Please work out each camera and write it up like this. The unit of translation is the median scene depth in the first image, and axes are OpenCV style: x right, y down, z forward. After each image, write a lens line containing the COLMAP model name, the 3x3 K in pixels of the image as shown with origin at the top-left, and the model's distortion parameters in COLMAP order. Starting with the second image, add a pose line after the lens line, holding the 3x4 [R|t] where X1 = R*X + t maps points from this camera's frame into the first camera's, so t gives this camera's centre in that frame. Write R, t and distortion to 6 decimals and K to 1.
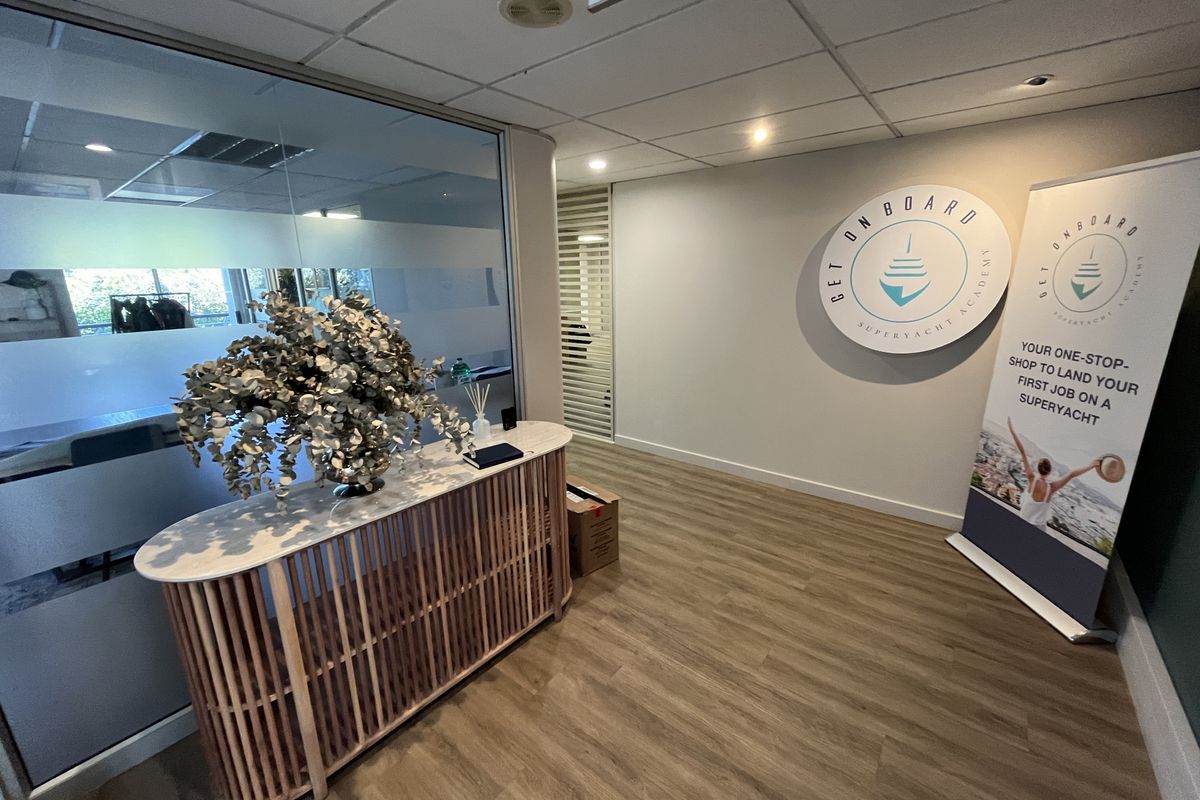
lens RADIAL K [[485.4, 0, 600.8], [0, 485.4, 399.9], [0, 0, 1]] dist [-0.000200, -0.000039]
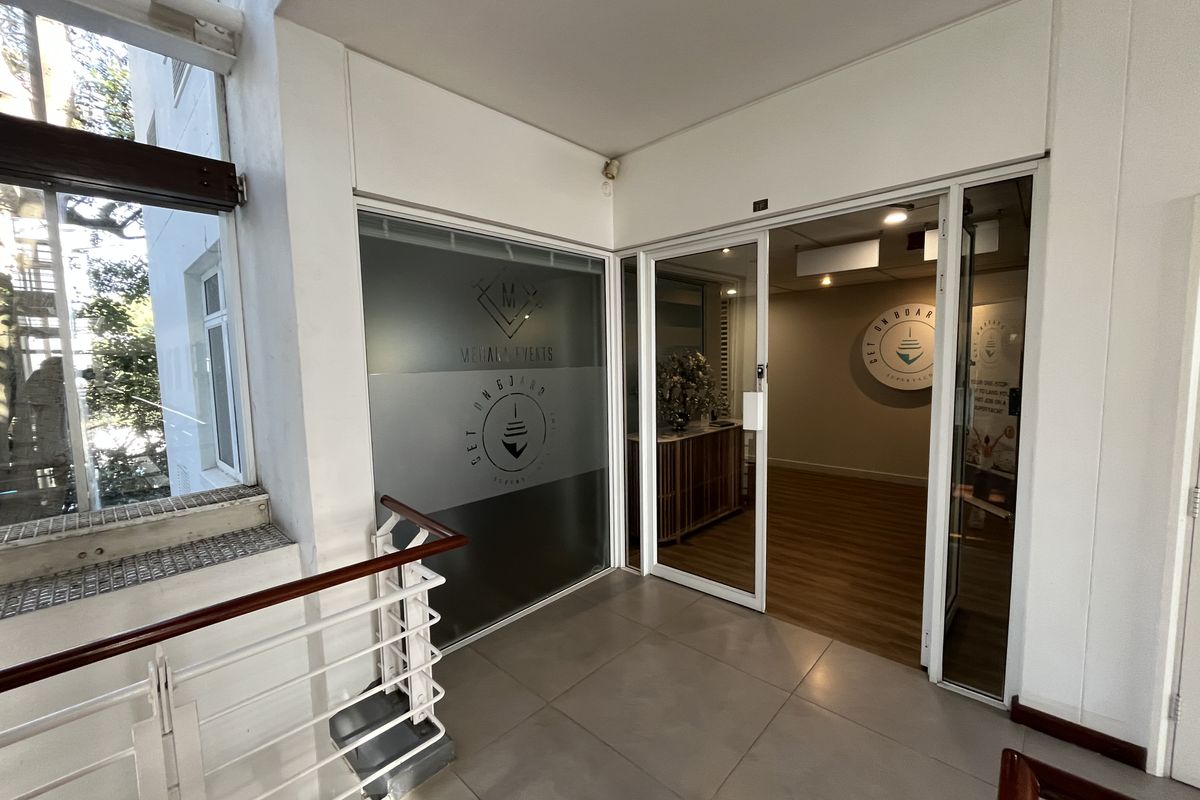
lens RADIAL K [[485.4, 0, 599.3], [0, 485.4, 401.0], [0, 0, 1]] dist [-0.000200, -0.000039]
pose [[0.997097, 0.001227, -0.076129, -0.507032], [-0.013656, 0.986537, -0.162966, 0.315946], [0.074904, 0.163532, 0.983690, -1.070471]]
